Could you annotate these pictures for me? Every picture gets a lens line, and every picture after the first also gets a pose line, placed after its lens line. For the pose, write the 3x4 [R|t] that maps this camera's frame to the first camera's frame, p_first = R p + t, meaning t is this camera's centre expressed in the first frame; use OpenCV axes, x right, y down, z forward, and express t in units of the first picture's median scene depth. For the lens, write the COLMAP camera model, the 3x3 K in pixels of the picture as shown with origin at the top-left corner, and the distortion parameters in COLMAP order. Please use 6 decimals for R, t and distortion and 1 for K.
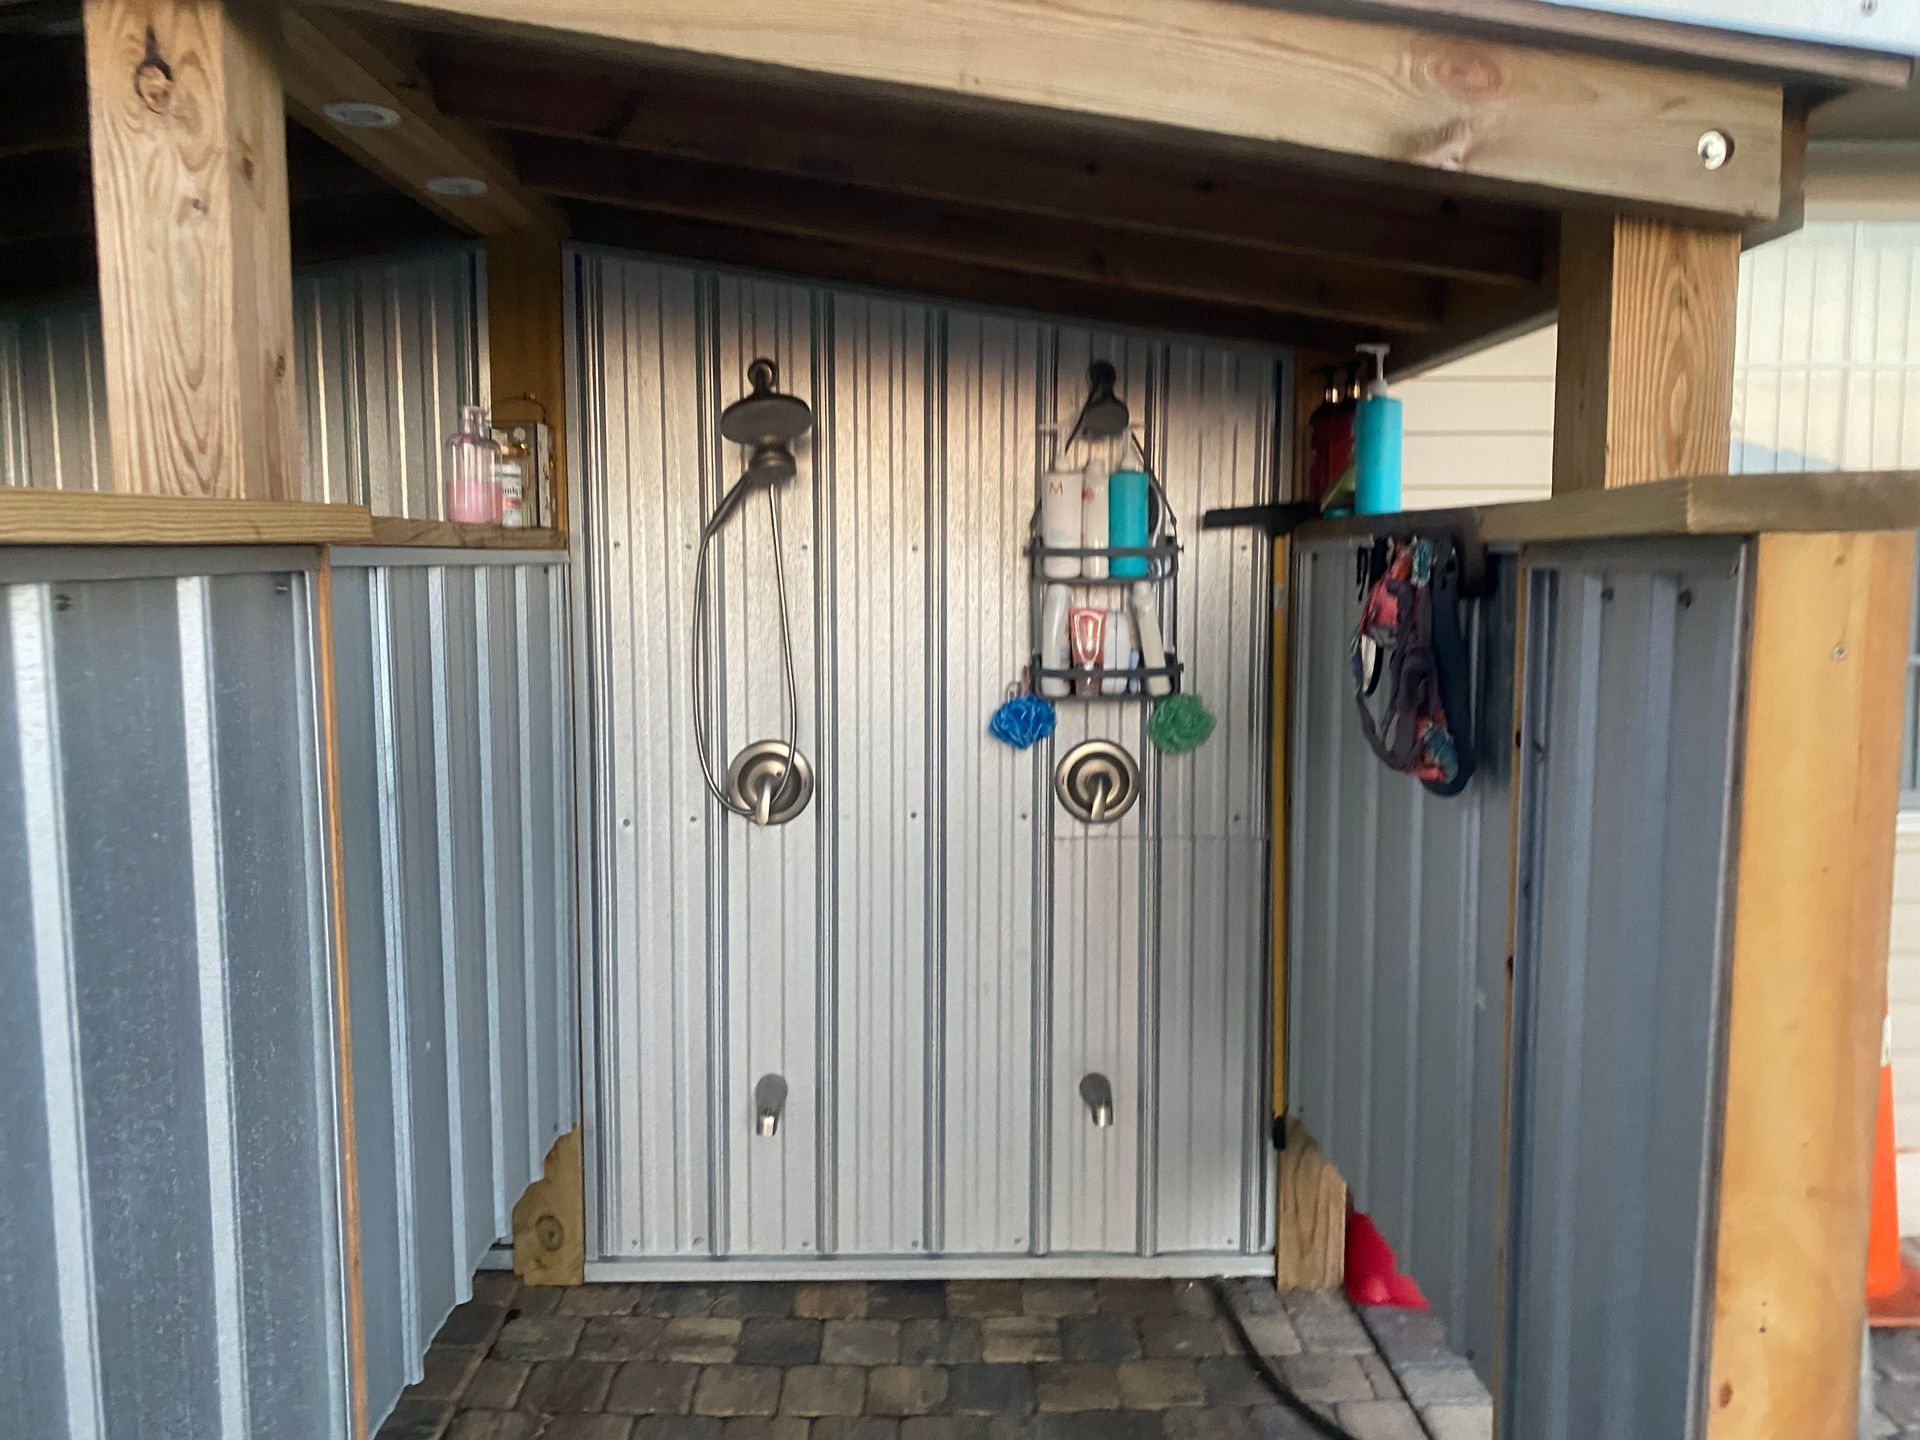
lens RADIAL K [[1519.9, 0, 950.3], [0, 1519.9, 697.5], [0, 0, 1]] dist [0.090662, -0.085498]
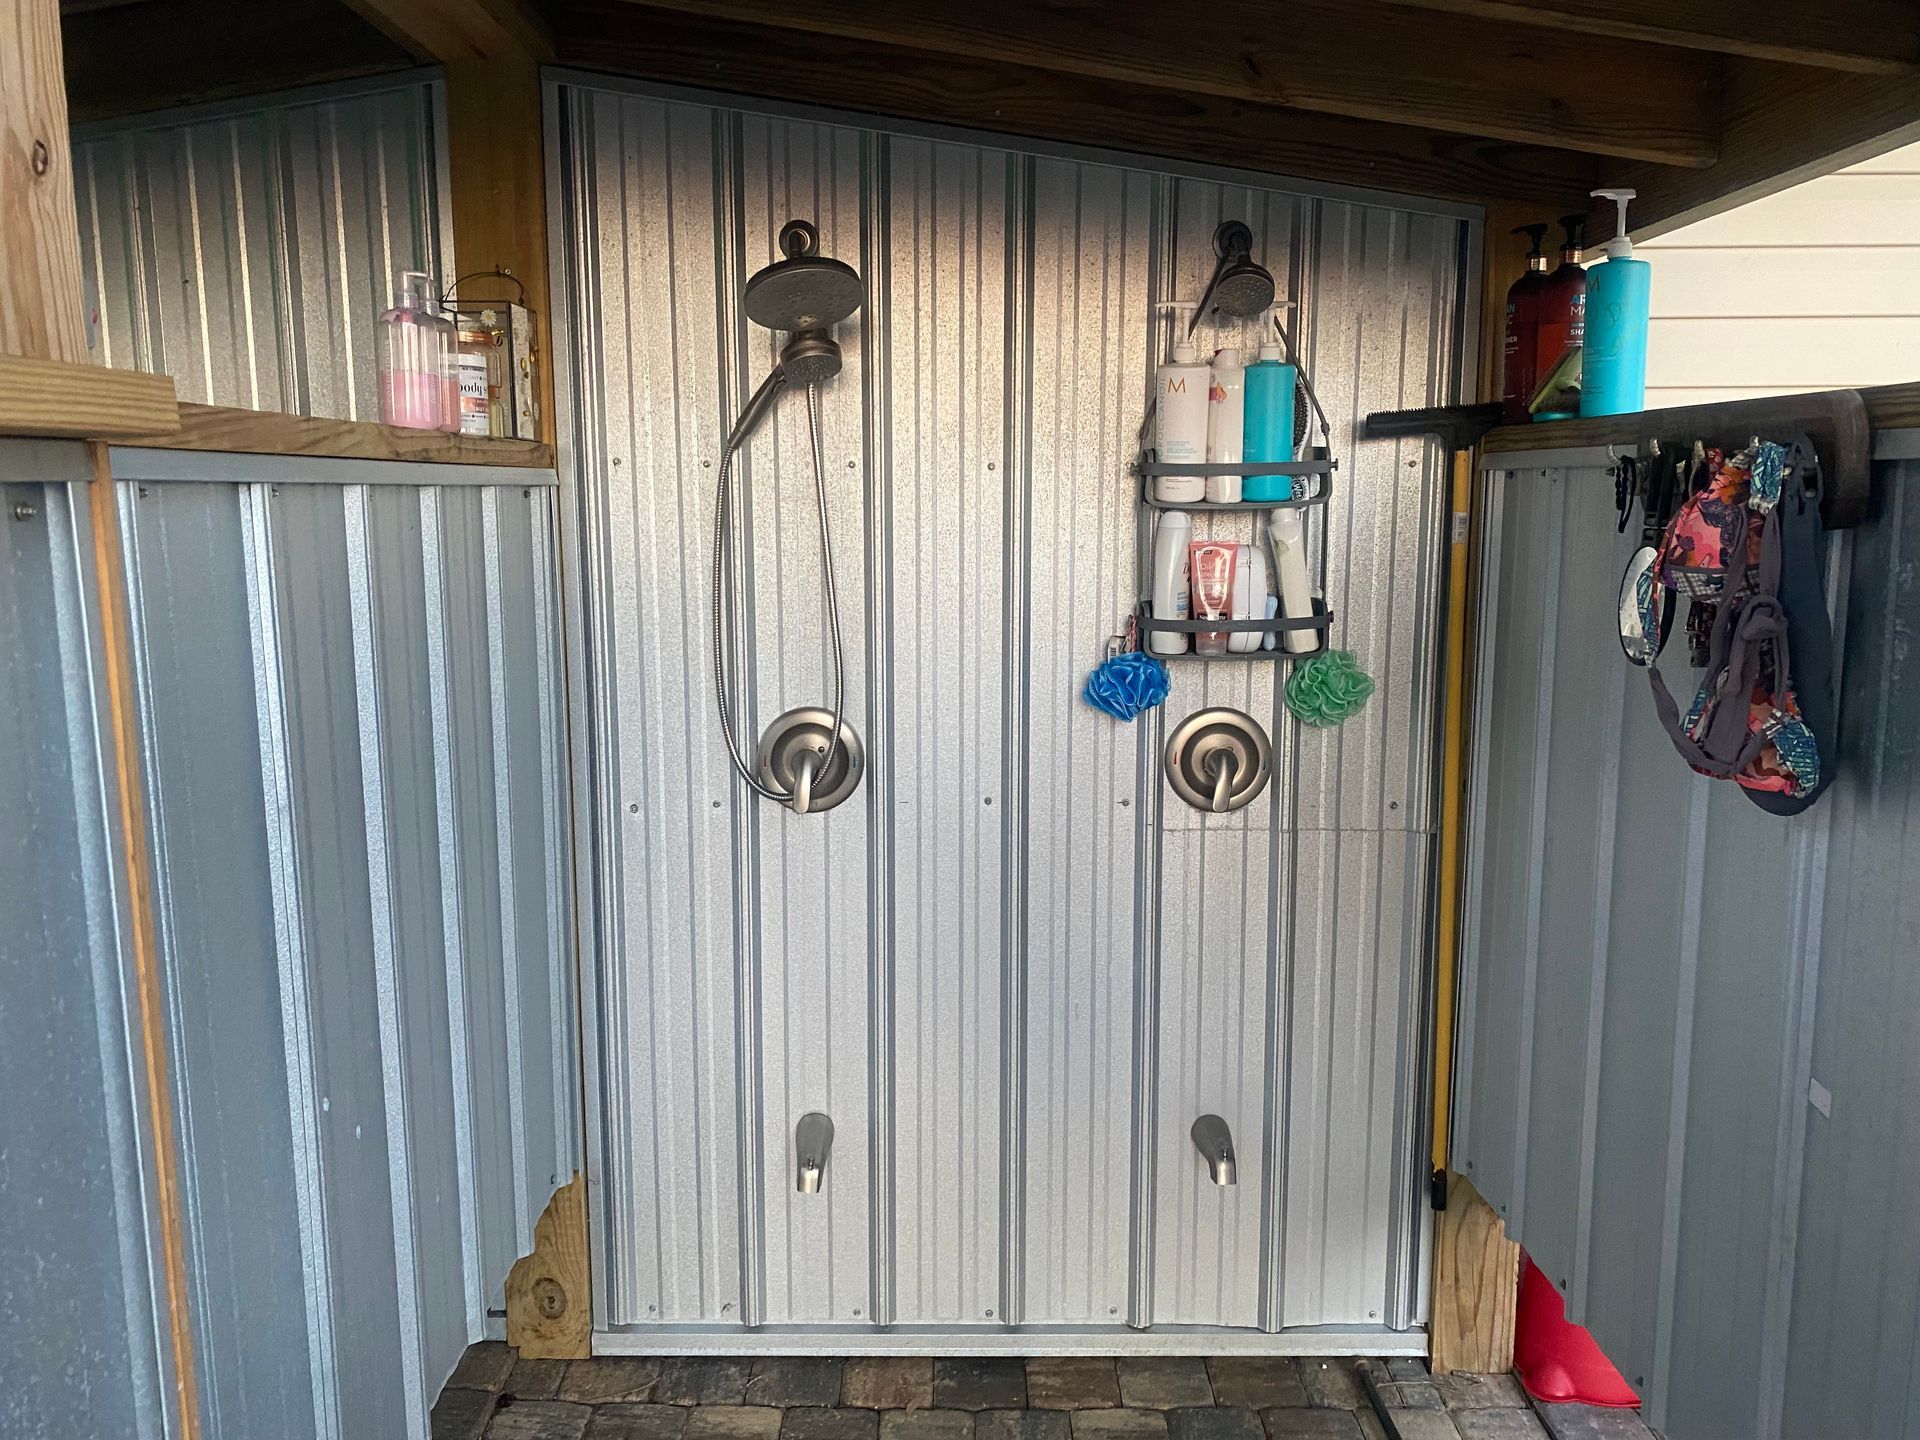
lens RADIAL K [[1491.6, 0, 960.0], [0, 1491.6, 720.0], [0, 0, 1]] dist [0.060076, -0.065723]
pose [[0.999891, 0.001462, -0.014659, -0.028299], [-0.000557, 0.998106, 0.061520, -0.014043], [0.014721, -0.061505, 0.997998, 0.218530]]
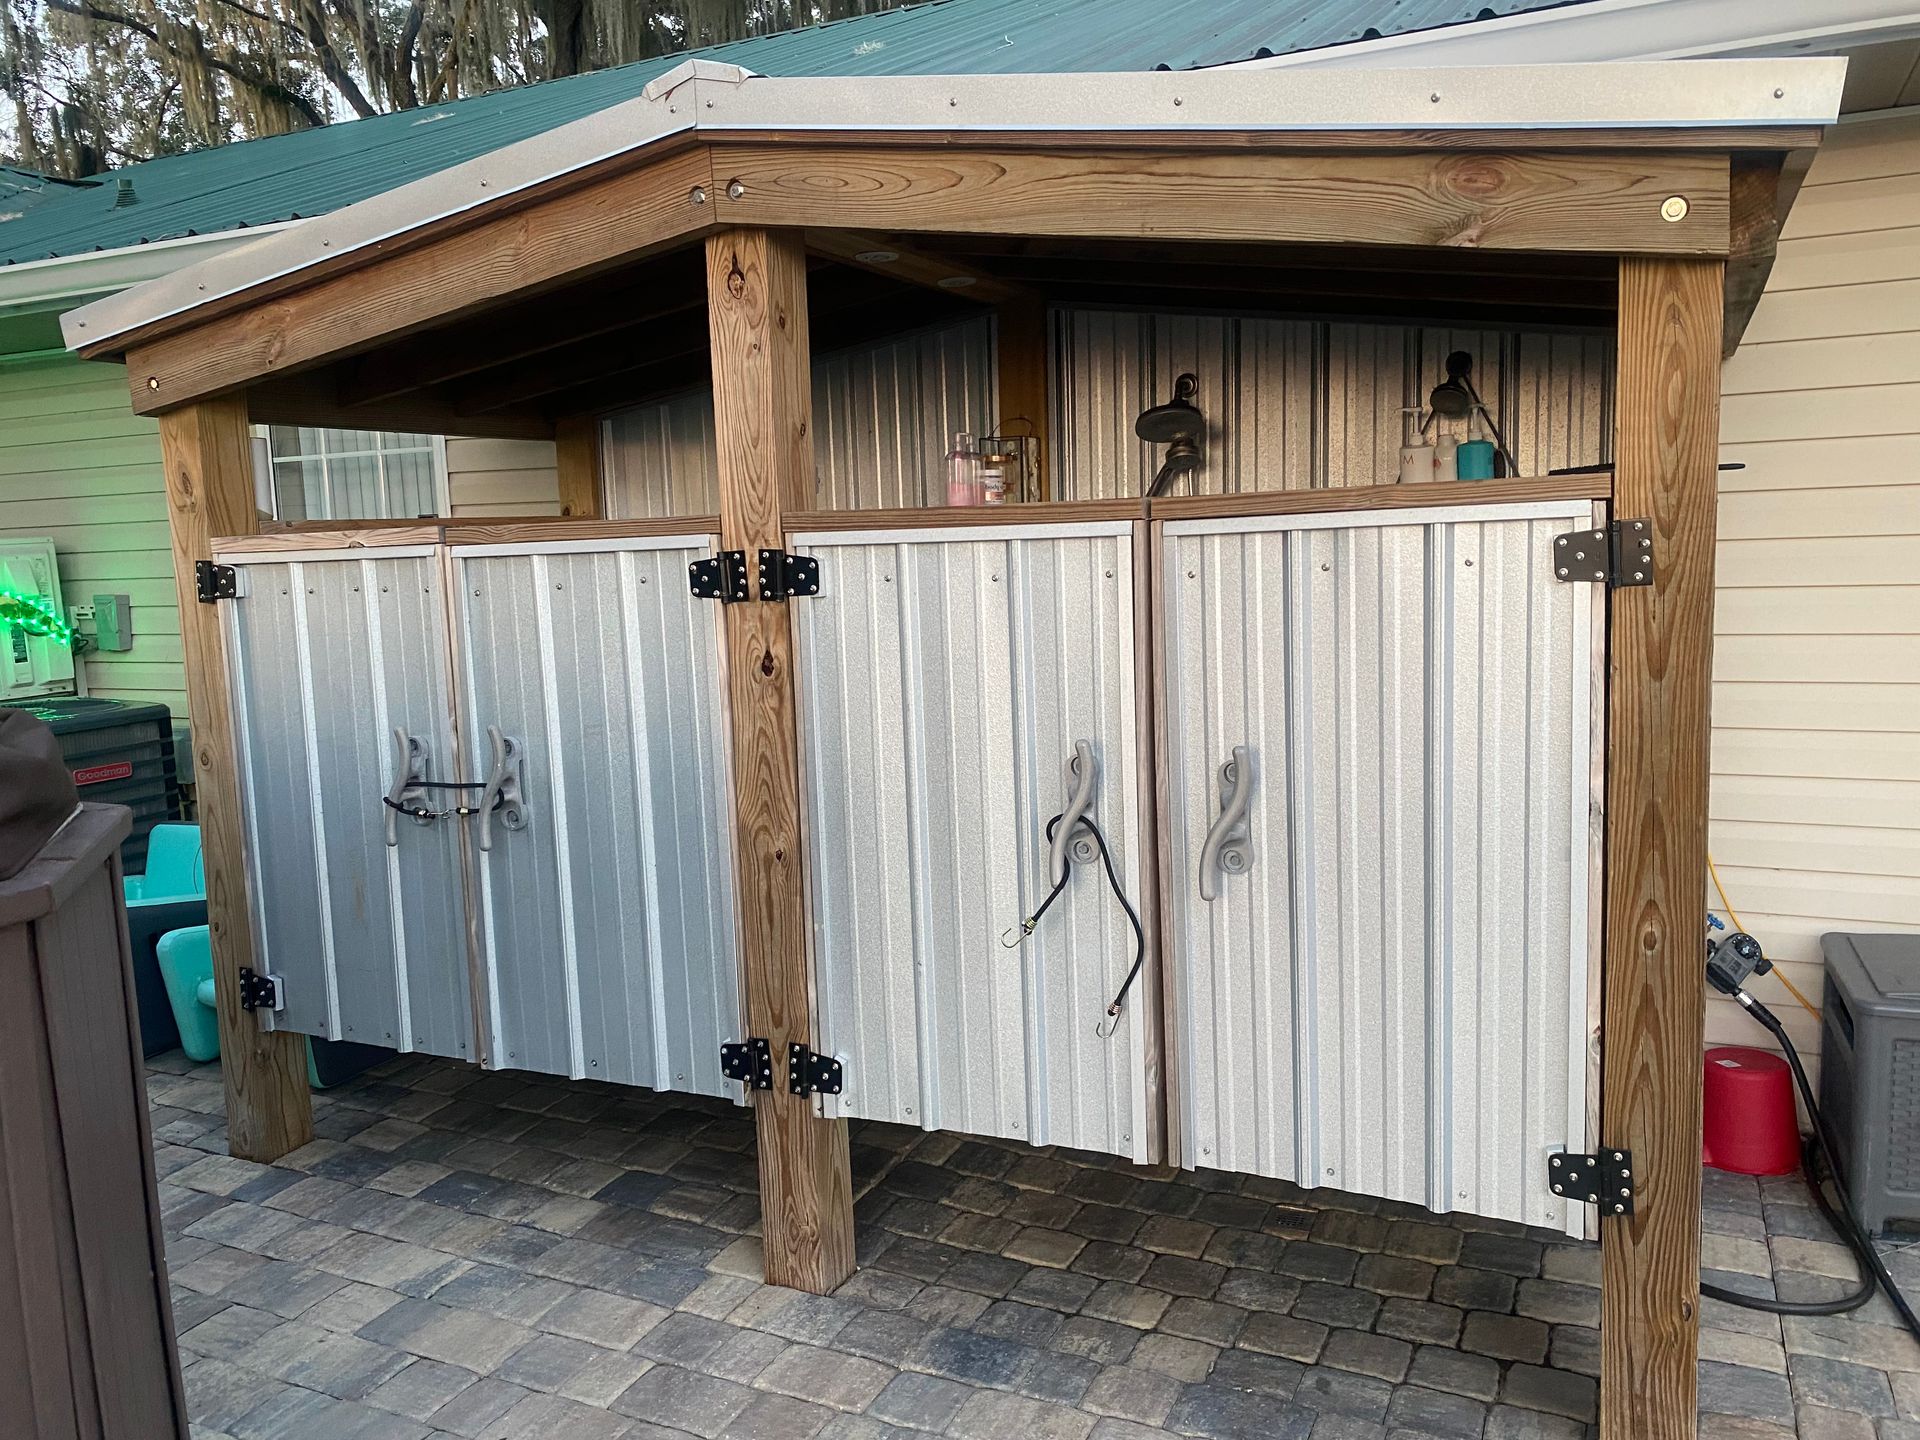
lens RADIAL K [[1491.6, 0, 960.0], [0, 1491.6, 720.0], [0, 0, 1]] dist [0.060076, -0.065723]
pose [[0.904497, 0.018435, -0.426082, 0.257166], [-0.002289, 0.999261, 0.038376, 0.028382], [0.426474, -0.033736, 0.903870, -0.266310]]
